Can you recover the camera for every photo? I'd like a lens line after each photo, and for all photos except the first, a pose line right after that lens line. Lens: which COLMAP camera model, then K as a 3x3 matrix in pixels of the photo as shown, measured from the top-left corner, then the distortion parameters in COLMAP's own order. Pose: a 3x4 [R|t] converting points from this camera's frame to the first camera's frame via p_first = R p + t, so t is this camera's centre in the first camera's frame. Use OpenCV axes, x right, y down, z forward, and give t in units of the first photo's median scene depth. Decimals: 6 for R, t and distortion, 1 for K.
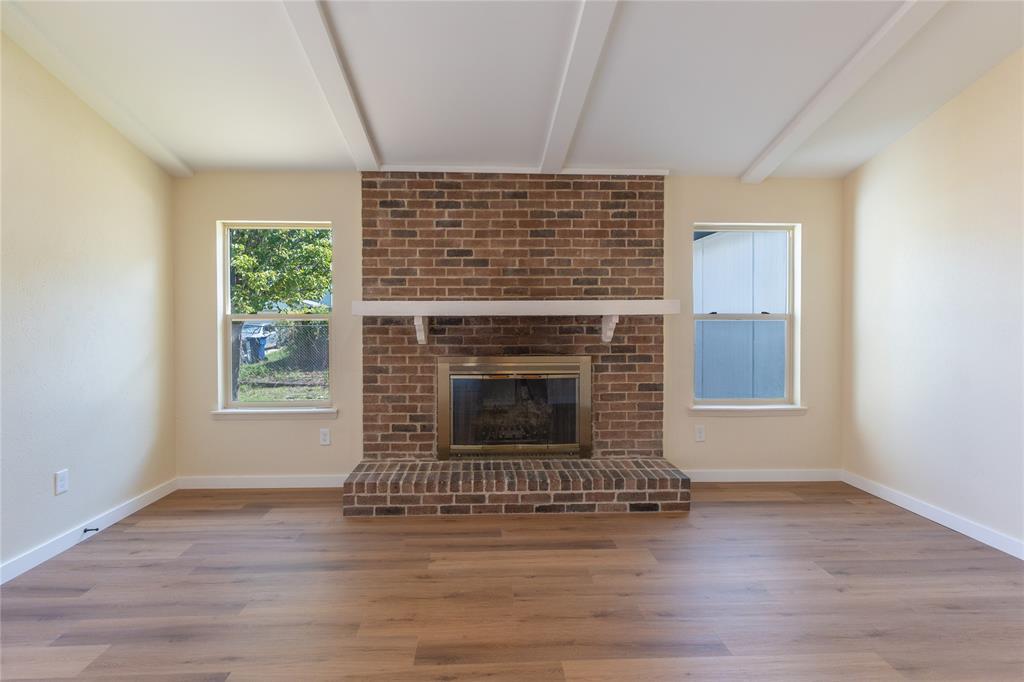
lens RADIAL K [[493.5, 0, 500.1], [0, 493.5, 327.2], [0, 0, 1]] dist [0.001295, -0.000682]
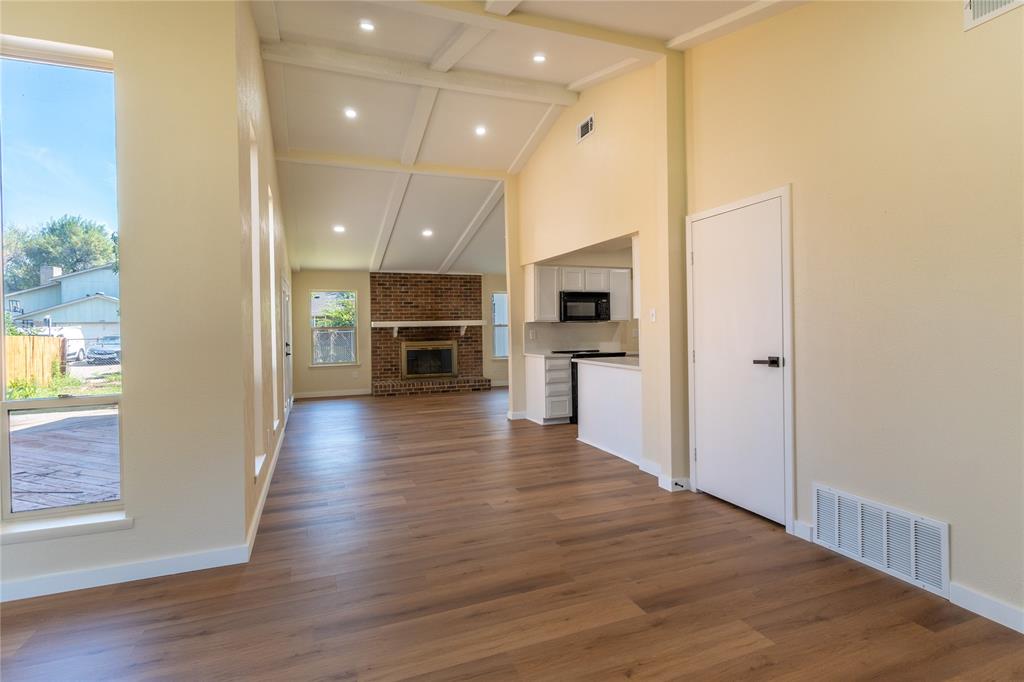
lens RADIAL K [[493.5, 0, 500.1], [0, 493.5, 327.2], [0, 0, 1]] dist [0.001295, -0.000682]
pose [[0.948708, -0.013593, 0.315862, -0.455787], [0.018011, 0.999776, -0.011071, 0.018778], [-0.315641, 0.016192, 0.948740, -1.687794]]
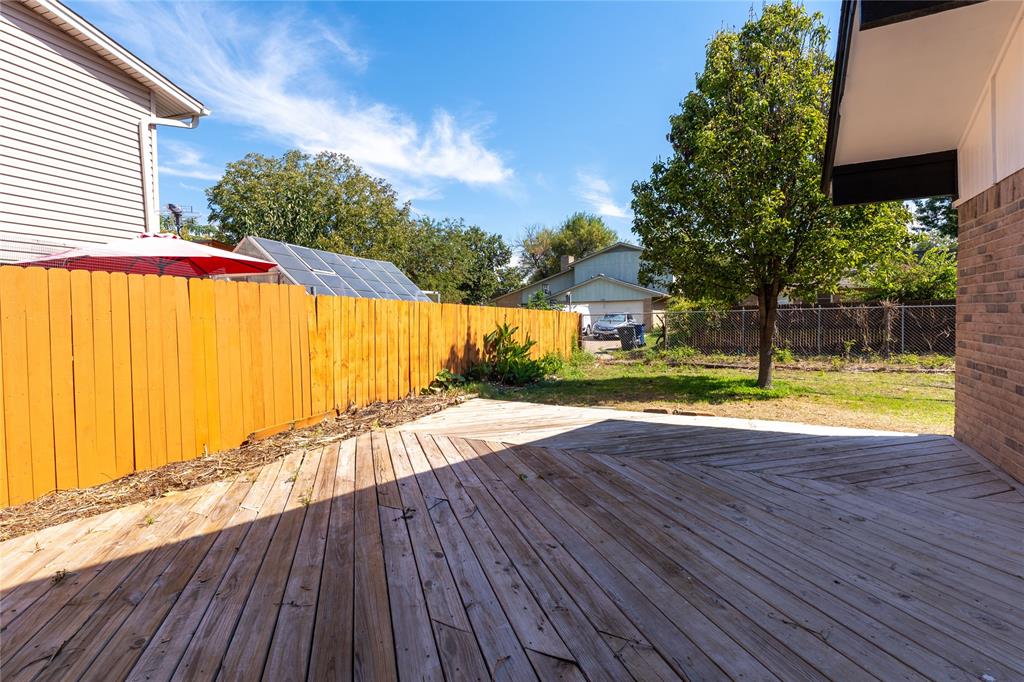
lens RADIAL K [[493.5, 0, 500.1], [0, 493.5, 327.2], [0, 0, 1]] dist [0.001295, -0.000682]
pose [[0.854058, 0.002135, -0.520174, -1.033483], [0.007012, 0.999853, 0.015618, 0.045691], [0.520131, -0.016986, 0.853918, -0.524191]]
